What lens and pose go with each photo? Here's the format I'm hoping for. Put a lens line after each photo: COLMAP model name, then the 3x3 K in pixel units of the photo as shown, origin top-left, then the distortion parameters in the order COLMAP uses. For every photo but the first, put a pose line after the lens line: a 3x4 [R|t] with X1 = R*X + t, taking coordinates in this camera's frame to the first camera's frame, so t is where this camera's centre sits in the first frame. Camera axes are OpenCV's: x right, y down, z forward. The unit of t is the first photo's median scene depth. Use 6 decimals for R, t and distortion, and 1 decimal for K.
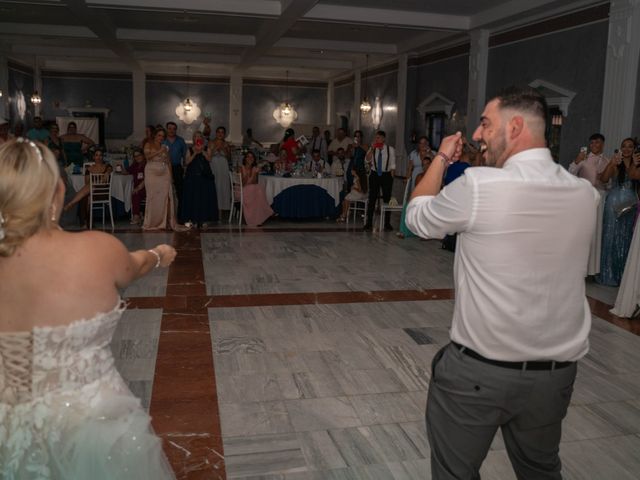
lens RADIAL K [[598.2, 0, 320.0], [0, 598.2, 240.0], [0, 0, 1]] dist [-0.221416, 0.196931]
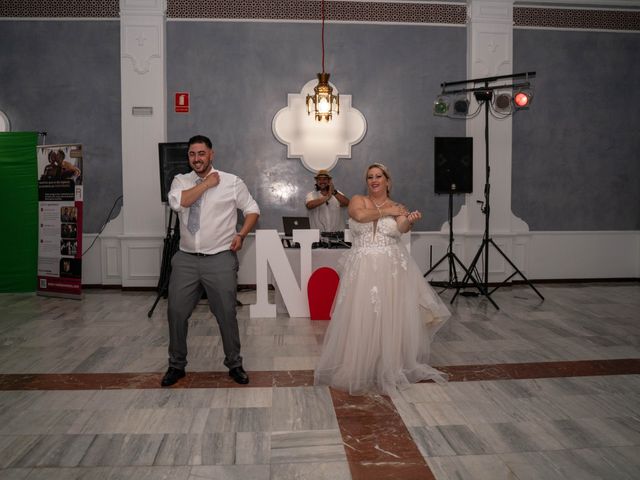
lens RADIAL K [[598.2, 0, 320.0], [0, 598.2, 240.0], [0, 0, 1]] dist [-0.221416, 0.196931]
pose [[-0.989703, -0.044132, 0.136162, -0.243370], [-0.007878, 0.966633, 0.256045, -0.265457], [-0.142918, 0.252336, -0.957027, 1.873602]]
